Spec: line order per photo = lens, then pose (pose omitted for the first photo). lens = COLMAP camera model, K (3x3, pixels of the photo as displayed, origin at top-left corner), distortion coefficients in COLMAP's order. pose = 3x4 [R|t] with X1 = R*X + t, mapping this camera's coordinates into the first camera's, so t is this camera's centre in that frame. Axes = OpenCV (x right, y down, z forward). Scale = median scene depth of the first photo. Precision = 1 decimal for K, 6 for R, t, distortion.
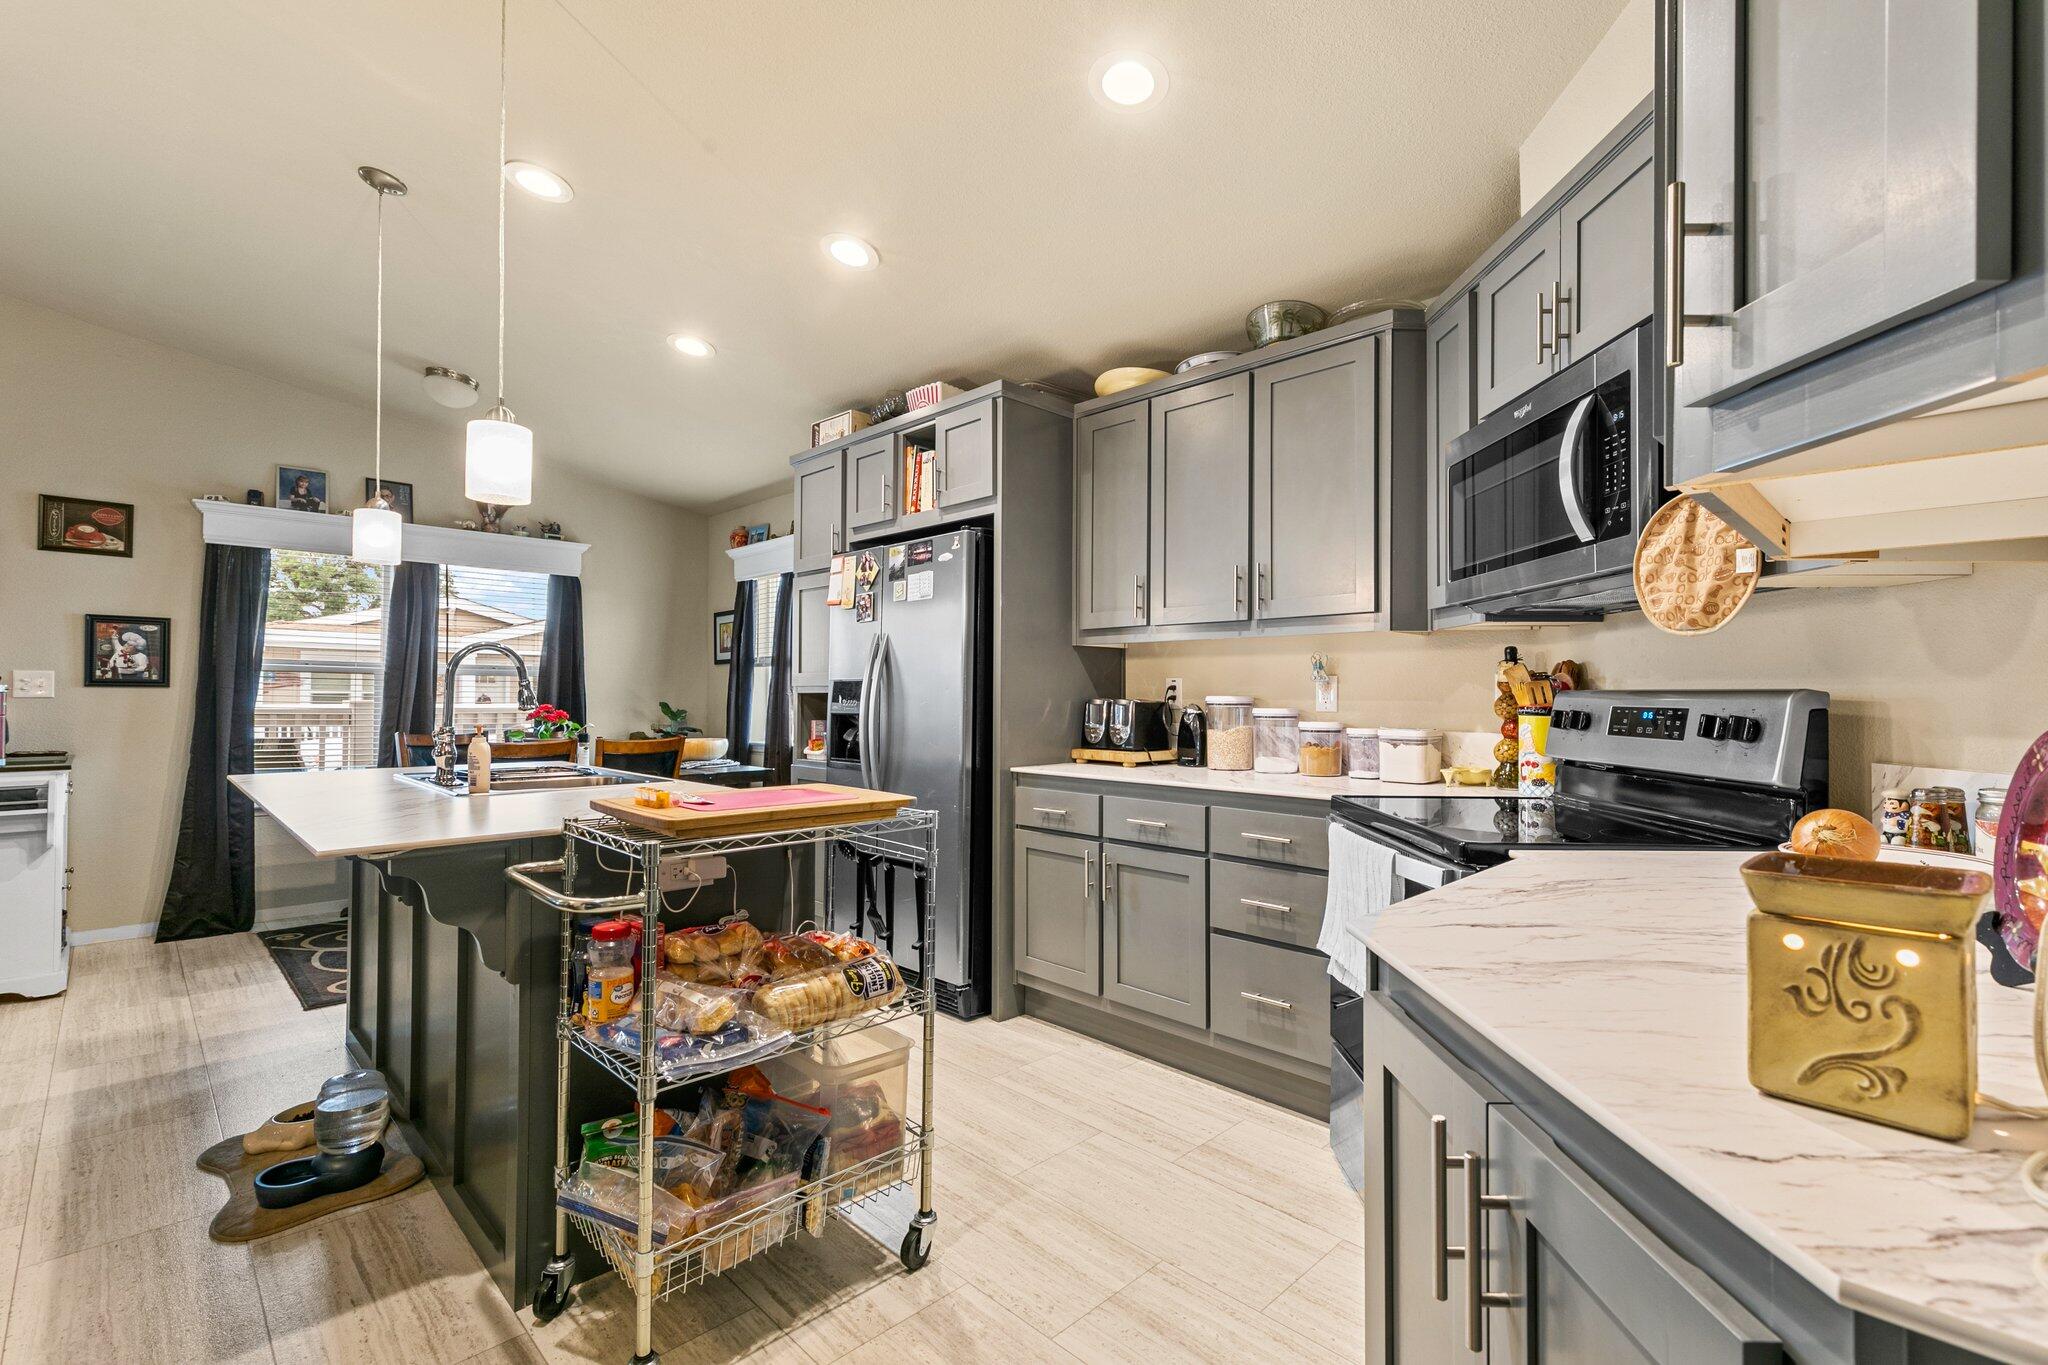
lens RADIAL K [[923.4, 0, 1028.9], [0, 923.4, 684.7], [0, 0, 1]] dist [-0.000057, -0.000044]
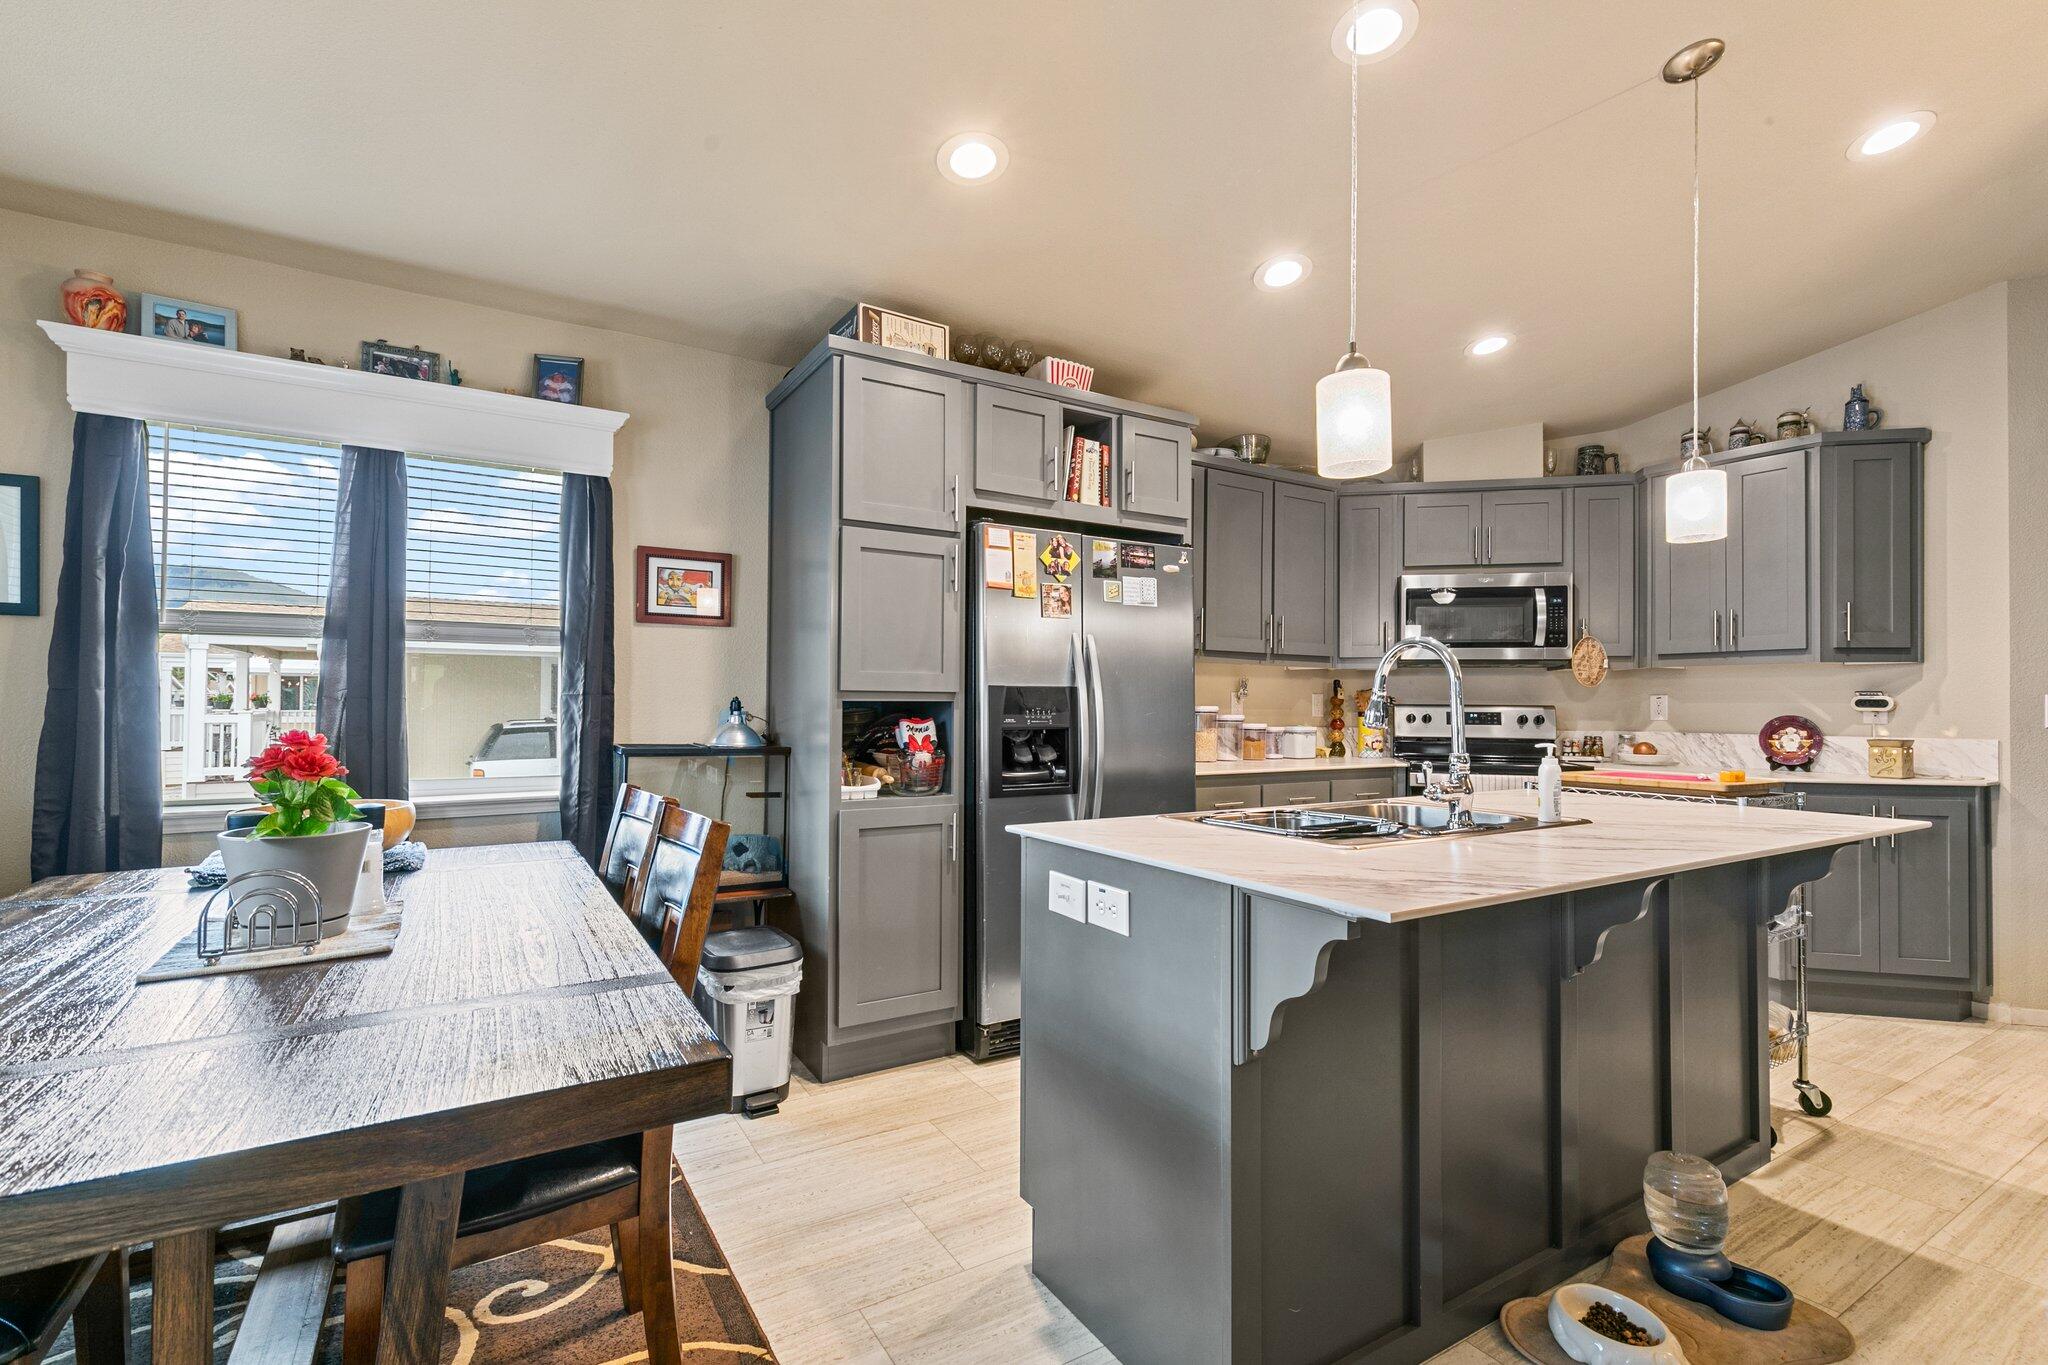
lens RADIAL K [[923.4, 0, 1029.9], [0, 923.4, 693.6], [0, 0, 1]] dist [-0.000057, -0.000044]
pose [[0.218261, 0.007109, 0.975864, -1.045249], [-0.019079, 0.999813, -0.003016, 0.004498], [-0.975704, -0.017961, 0.218356, 0.871997]]
